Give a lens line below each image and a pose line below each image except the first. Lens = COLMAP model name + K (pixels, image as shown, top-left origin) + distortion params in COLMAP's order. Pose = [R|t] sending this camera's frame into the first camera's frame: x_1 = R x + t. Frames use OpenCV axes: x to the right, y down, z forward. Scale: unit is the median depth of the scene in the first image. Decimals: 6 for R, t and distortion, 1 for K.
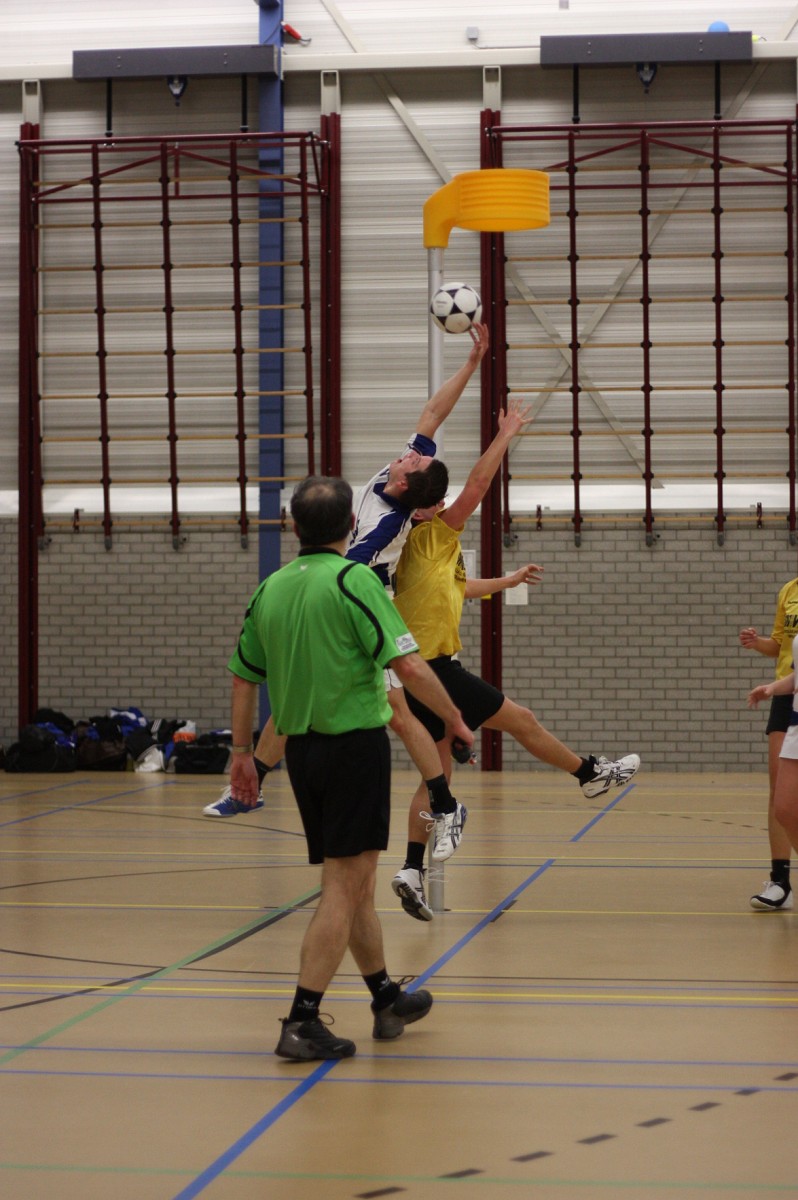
lens RADIAL K [[2853.5, 0, 399.3], [0, 2853.5, 598.4], [0, 0, 1]] dist [-0.111426, 0.124256]
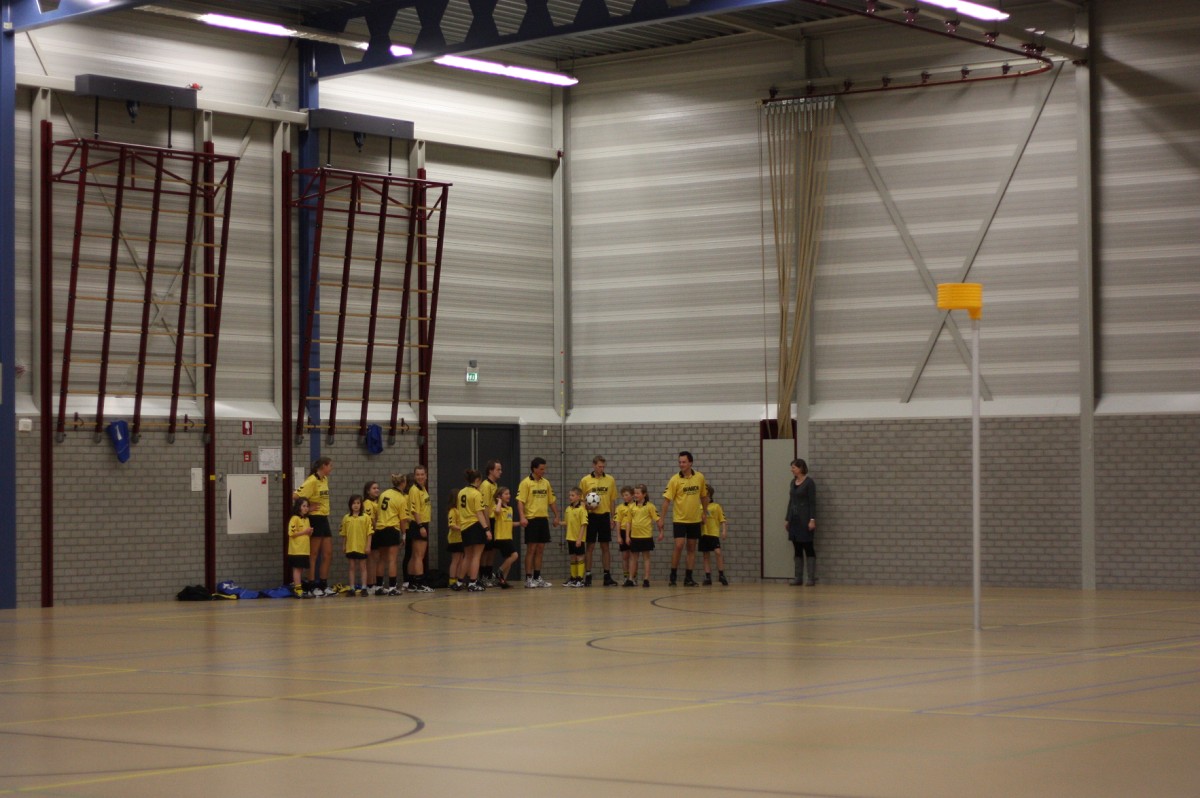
lens RADIAL K [[2749.9, 0, 535.2], [0, 2749.9, 402.7], [0, 0, 1]] dist [-0.101871, -0.071241]
pose [[0.489526, 0.021285, 0.871729, -1.133833], [0.005025, 0.999617, -0.027229, 0.000052], [-0.871974, 0.017709, 0.489232, 0.180275]]
